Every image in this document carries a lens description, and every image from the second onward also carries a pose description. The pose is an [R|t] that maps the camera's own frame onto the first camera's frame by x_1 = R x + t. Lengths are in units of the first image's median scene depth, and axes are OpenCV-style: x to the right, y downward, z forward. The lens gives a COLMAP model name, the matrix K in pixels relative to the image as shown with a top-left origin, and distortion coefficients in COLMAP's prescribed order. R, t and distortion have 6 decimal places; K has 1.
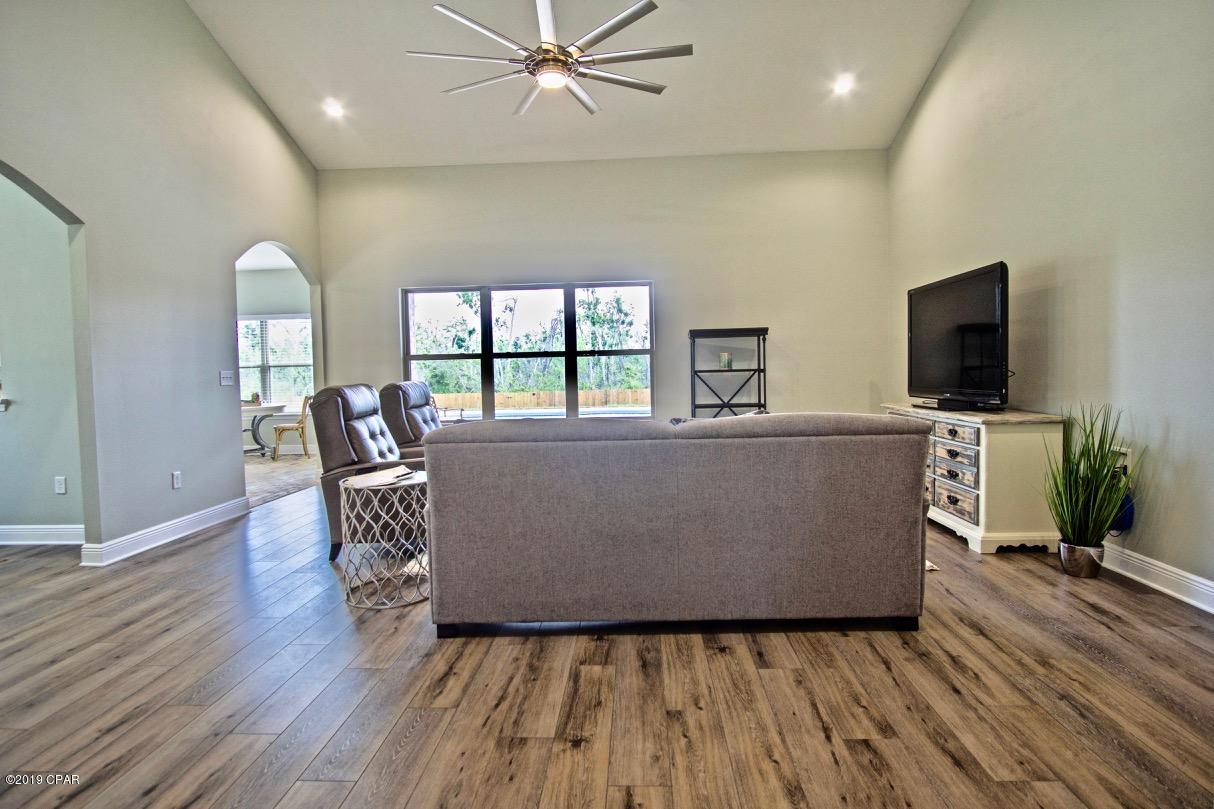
lens RADIAL K [[651.5, 0, 606.0], [0, 651.5, 395.7], [0, 0, 1]] dist [-0.038218, 0.011224]
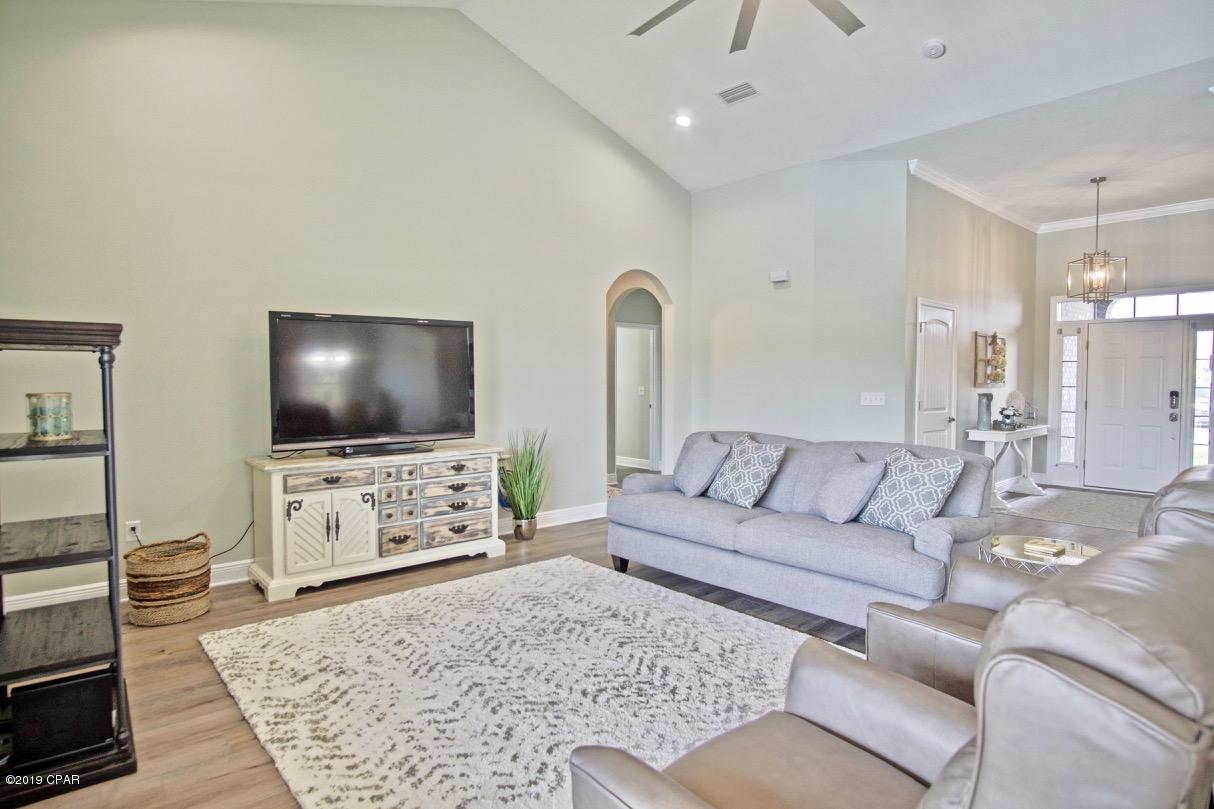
lens RADIAL K [[656.9, 0, 601.7], [0, 656.9, 394.3], [0, 0, 1]] dist [-0.031084, 0.002184]
pose [[-0.694060, 0.004469, 0.719903, -0.438076], [0.044527, 0.998333, 0.036730, -0.098673], [-0.718539, 0.057548, -0.693102, 1.604546]]
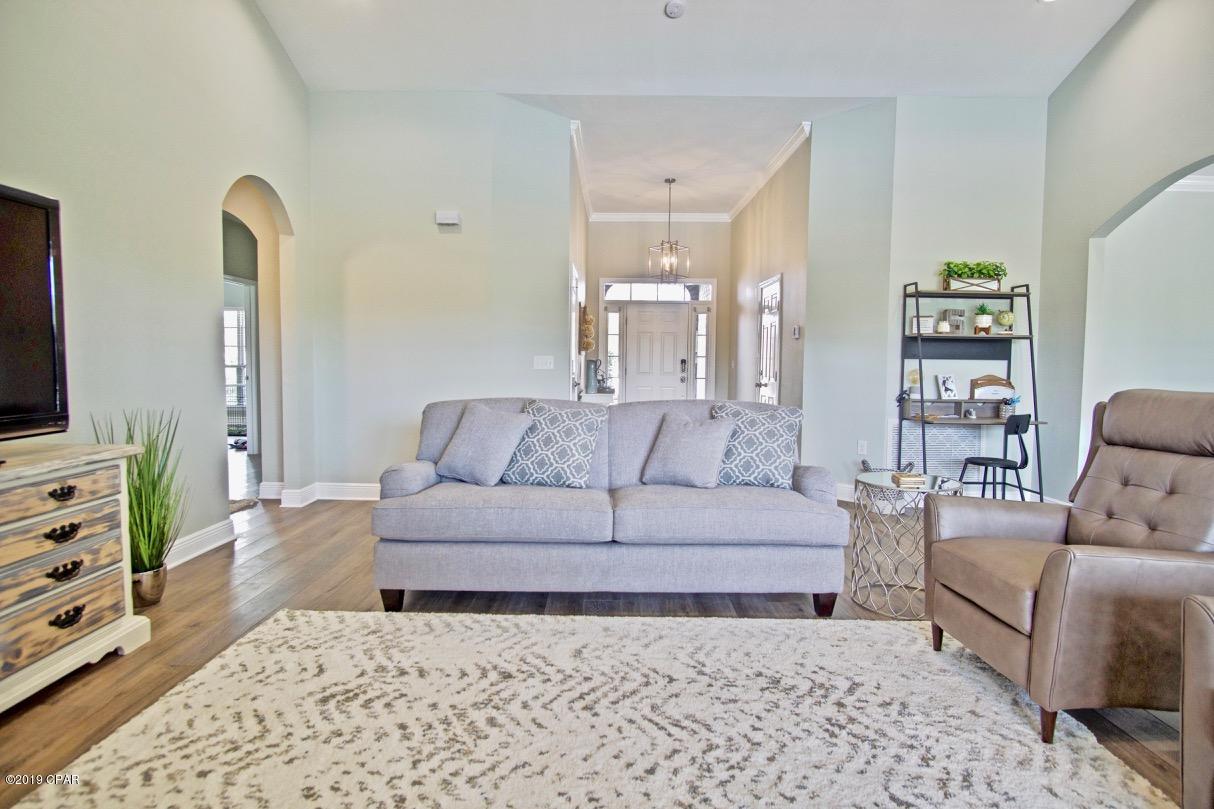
lens RADIAL K [[651.5, 0, 606.0], [0, 651.5, 395.7], [0, 0, 1]] dist [-0.038218, 0.011224]
pose [[-0.998916, 0.016073, -0.043695, 0.111524], [0.011819, 0.995316, 0.095945, -0.069515], [0.045032, 0.095325, -0.994427, 1.550993]]
